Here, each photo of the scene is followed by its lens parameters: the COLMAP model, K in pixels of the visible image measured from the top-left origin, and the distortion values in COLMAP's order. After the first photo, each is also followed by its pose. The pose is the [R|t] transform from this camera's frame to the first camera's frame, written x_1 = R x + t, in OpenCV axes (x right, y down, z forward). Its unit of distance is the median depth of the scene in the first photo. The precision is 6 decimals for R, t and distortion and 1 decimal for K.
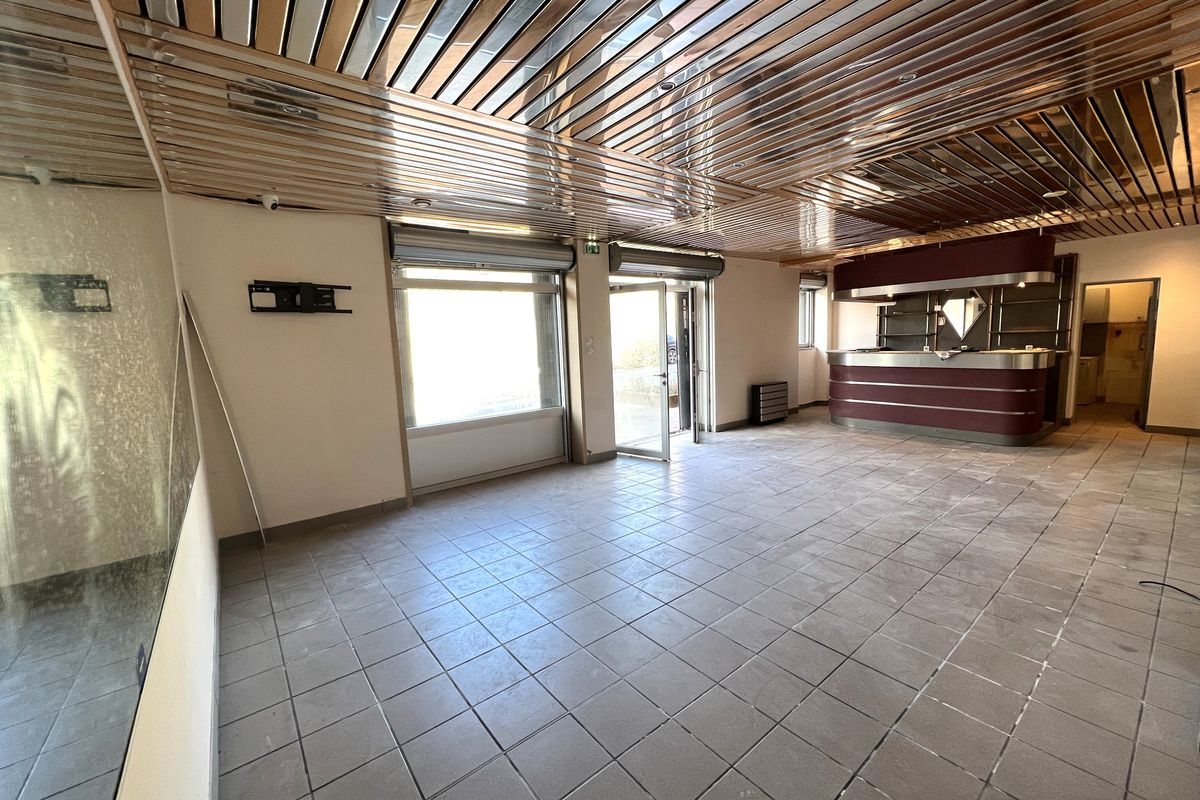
lens RADIAL K [[481.8, 0, 600.1], [0, 481.8, 395.1], [0, 0, 1]] dist [-0.002568, 0.000108]
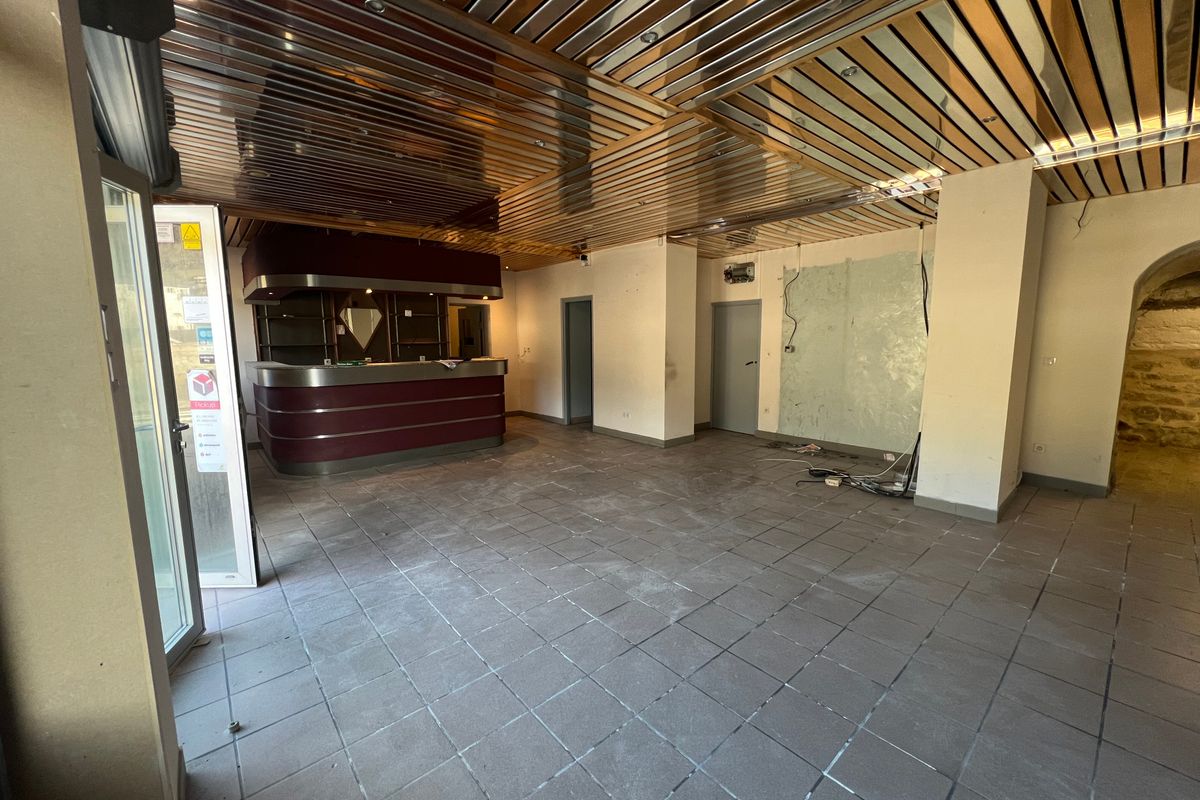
lens RADIAL K [[478.0, 0, 600.6], [0, 478.0, 397.8], [0, 0, 1]] dist [0.001590, 0.000073]
pose [[-0.044435, -0.088726, 0.995064, -0.288609], [0.127853, 0.987353, 0.093747, -0.093028], [-0.990797, 0.131388, -0.032529, 1.003101]]
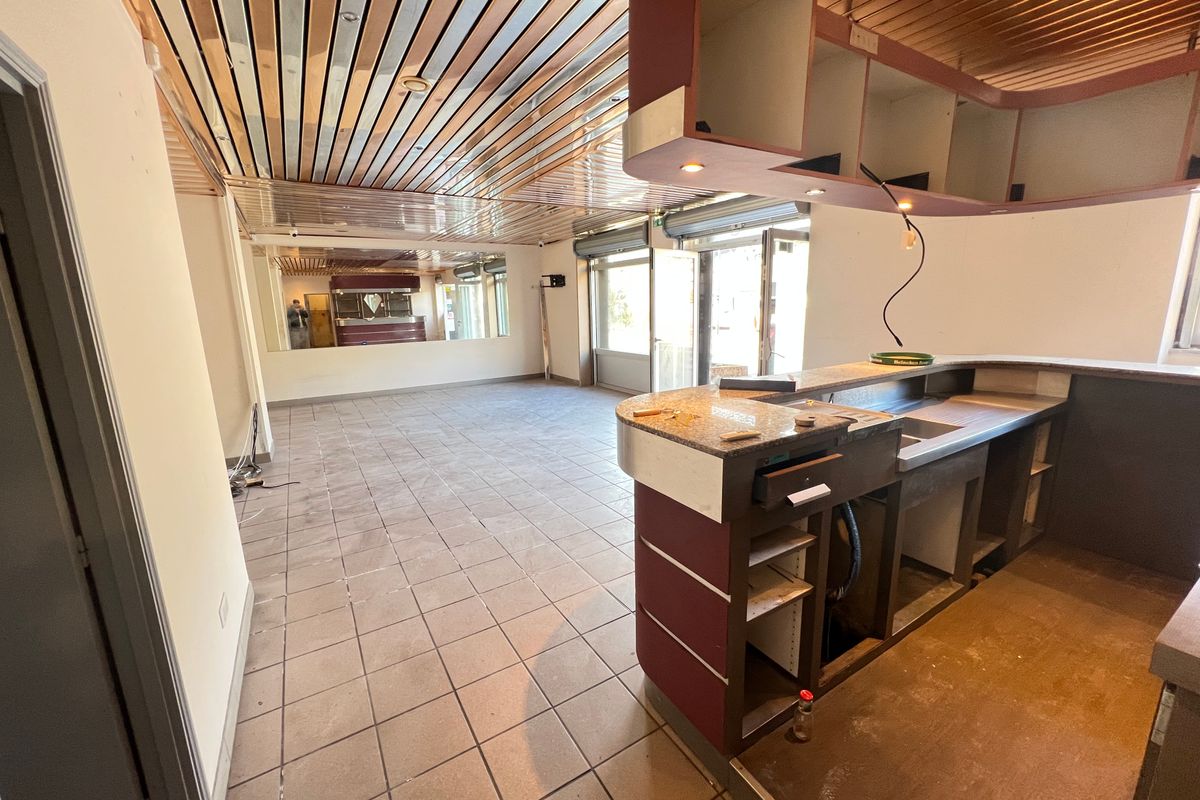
lens RADIAL K [[481.8, 0, 600.1], [0, 481.8, 395.1], [0, 0, 1]] dist [-0.002568, 0.000108]
pose [[-0.109381, 0.232437, -0.966441, 1.462294], [-0.087427, 0.966257, 0.242287, -0.208703], [0.990148, 0.110995, -0.085369, 1.227976]]
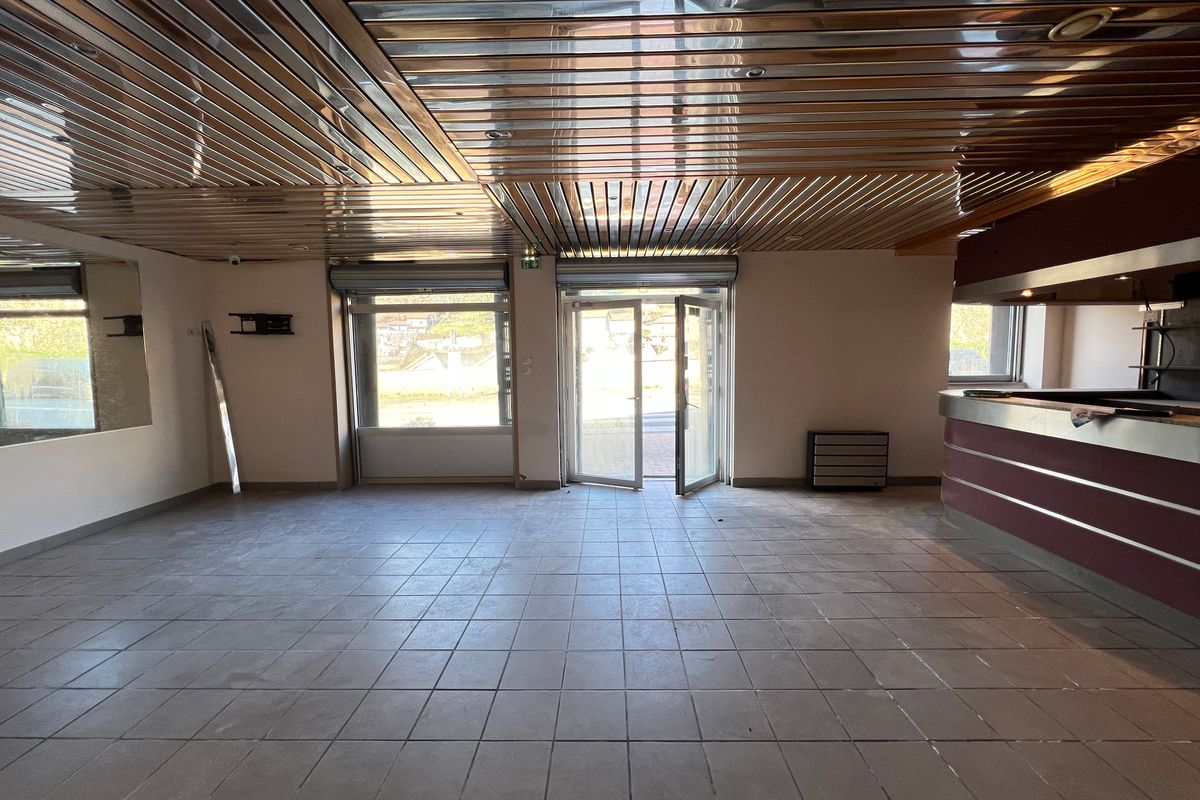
lens RADIAL K [[475.0, 0, 599.9], [0, 475.0, 402.0], [0, 0, 1]] dist [0.000500, 0.000065]
pose [[0.771268, 0.090120, -0.630098, 0.855447], [-0.094378, 0.995175, 0.026812, -0.087142], [0.629474, 0.038788, 0.776053, 0.453993]]
